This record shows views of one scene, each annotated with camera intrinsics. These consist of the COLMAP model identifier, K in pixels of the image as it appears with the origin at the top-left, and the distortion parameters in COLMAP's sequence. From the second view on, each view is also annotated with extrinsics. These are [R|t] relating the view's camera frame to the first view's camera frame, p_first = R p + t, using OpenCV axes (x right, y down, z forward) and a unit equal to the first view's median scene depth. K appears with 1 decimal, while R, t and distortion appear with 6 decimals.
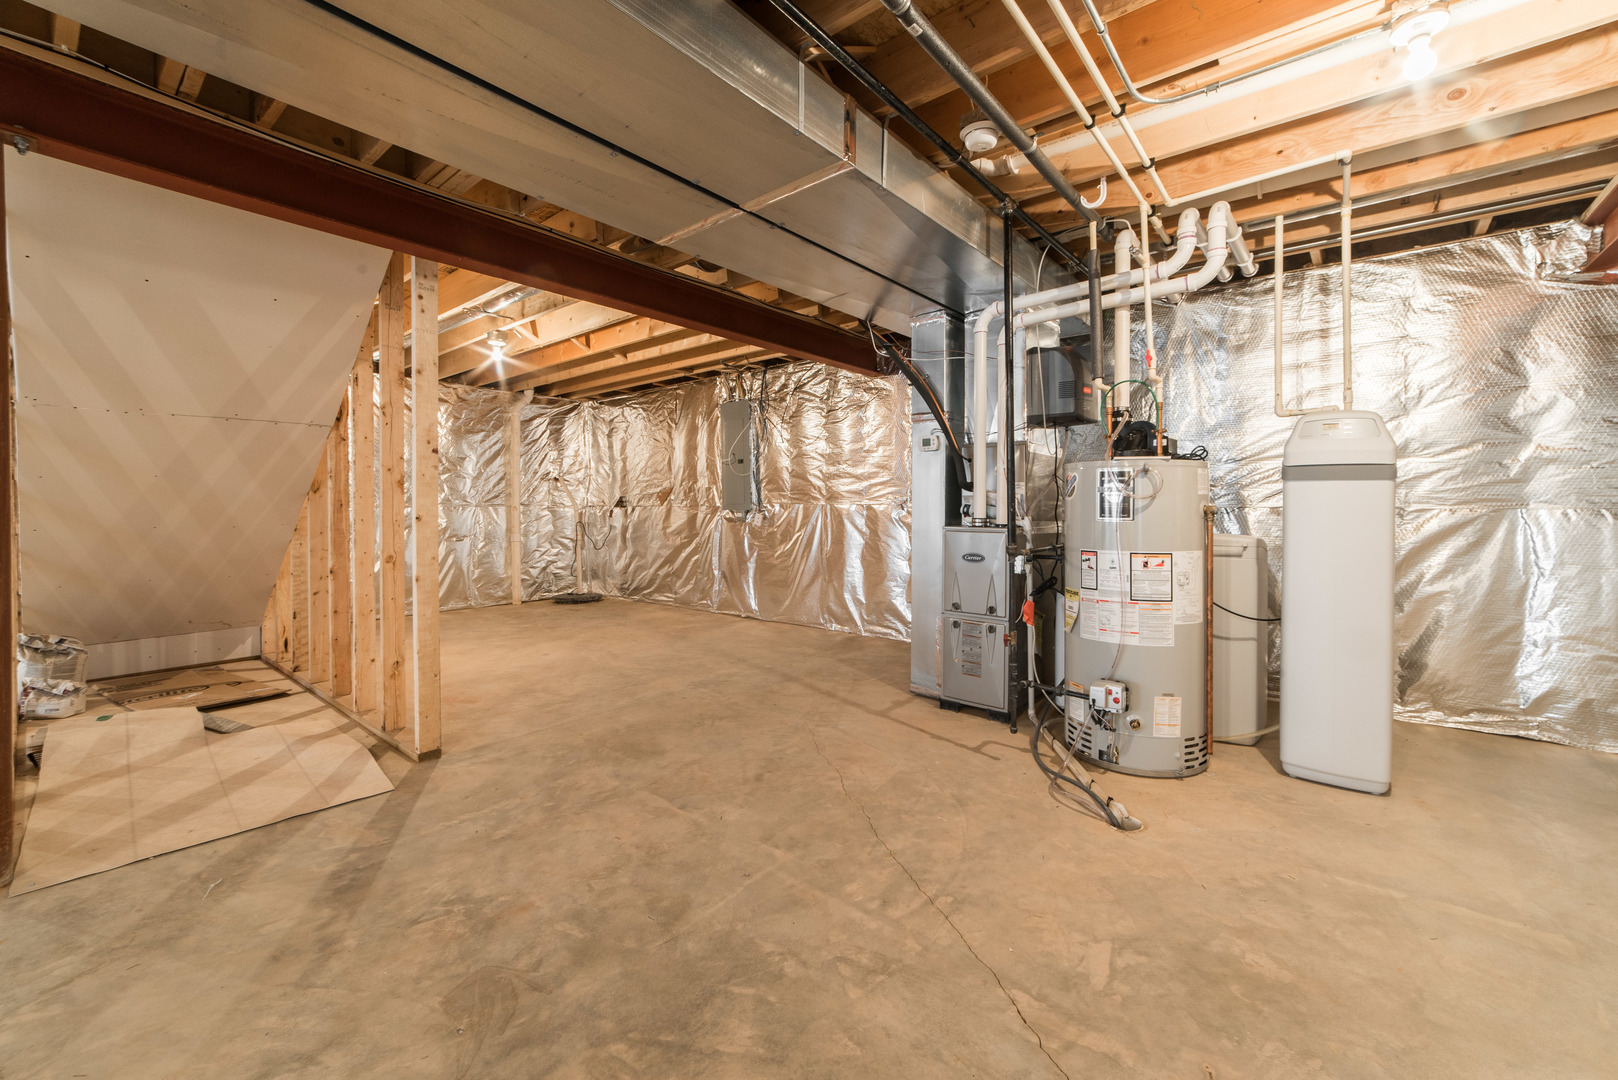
lens RADIAL K [[655.9, 0, 809.0], [0, 655.9, 540.0], [0, 0, 1]] dist [-0.010773, 0.000132]
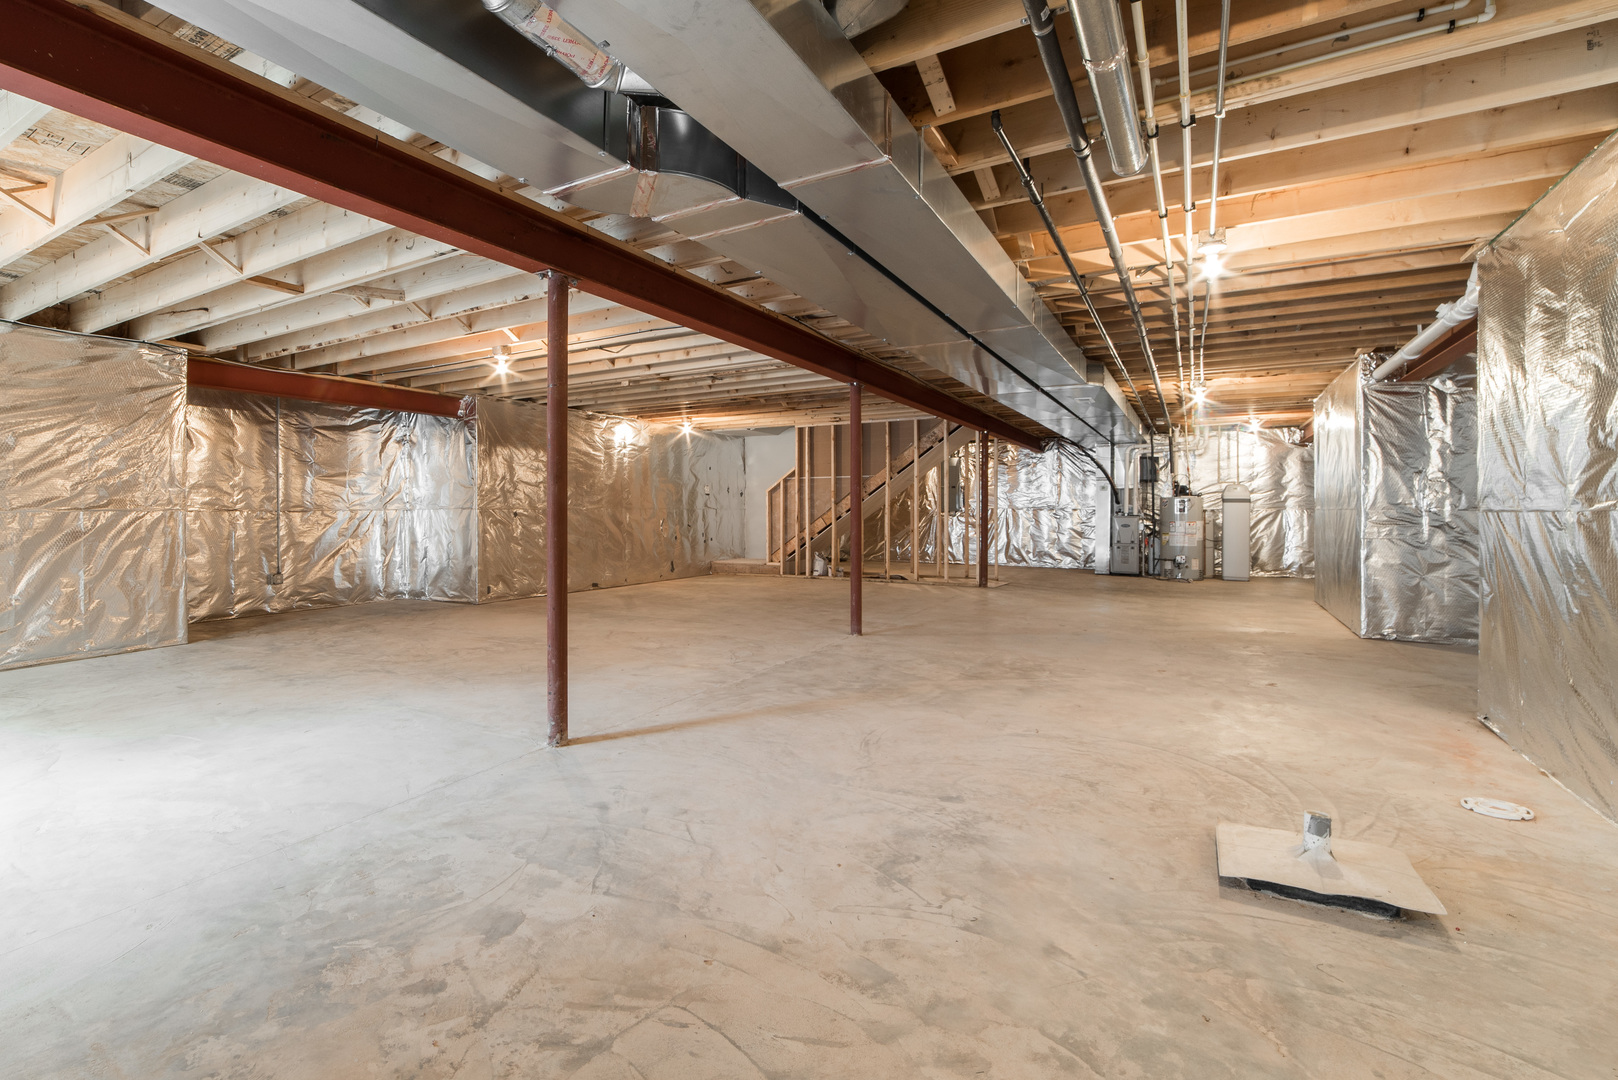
lens RADIAL K [[639.7, 0, 809.0], [0, 639.7, 540.0], [0, 0, 1]] dist [0.000392, 0.000231]
pose [[0.992005, -0.003660, 0.126143, -1.761820], [0.003615, 0.999993, 0.000589, 0.096523], [-0.126144, -0.000128, 0.992012, -1.975620]]
